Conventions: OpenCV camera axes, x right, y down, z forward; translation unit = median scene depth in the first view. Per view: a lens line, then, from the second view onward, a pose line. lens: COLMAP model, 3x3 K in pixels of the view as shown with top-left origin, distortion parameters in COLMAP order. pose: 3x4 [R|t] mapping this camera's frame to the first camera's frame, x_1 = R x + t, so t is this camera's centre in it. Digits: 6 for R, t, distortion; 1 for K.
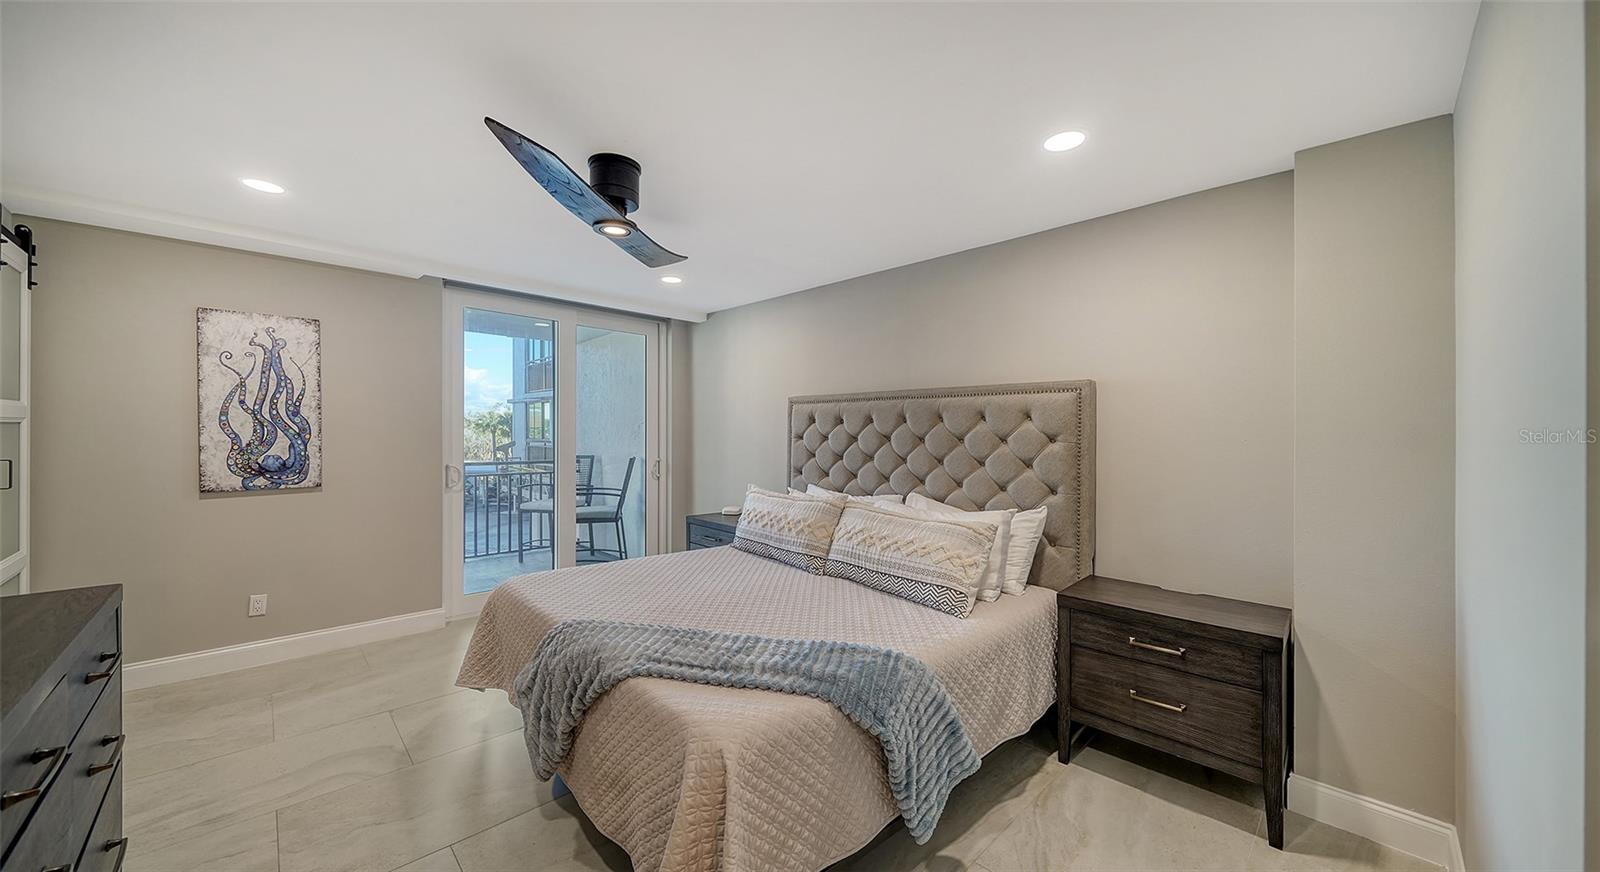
lens RADIAL K [[591.3, 0, 775.9], [0, 591.3, 417.4], [0, 0, 1]] dist [-0.017199, 0.000160]
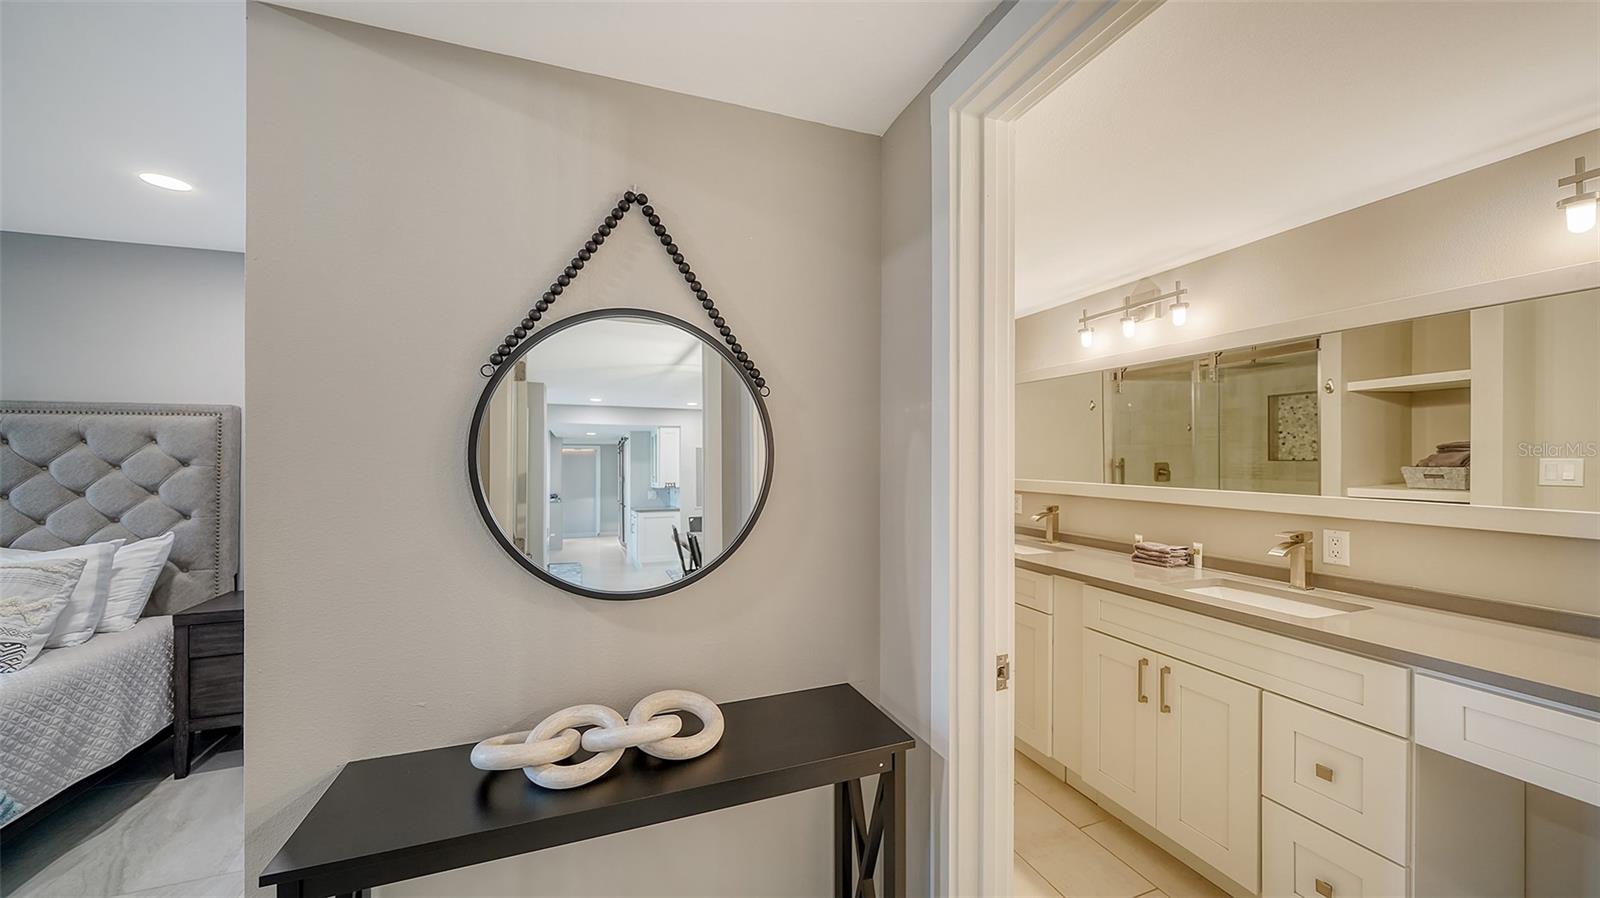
lens RADIAL K [[574.9, 0, 817.0], [0, 574.9, 446.1], [0, 0, 1]] dist [-0.000084, -0.000026]
pose [[0.389473, 0.000305, 0.921038, -0.003066], [-0.014212, 0.999883, 0.005679, -0.012089], [-0.920928, -0.015302, 0.389432, -0.354534]]
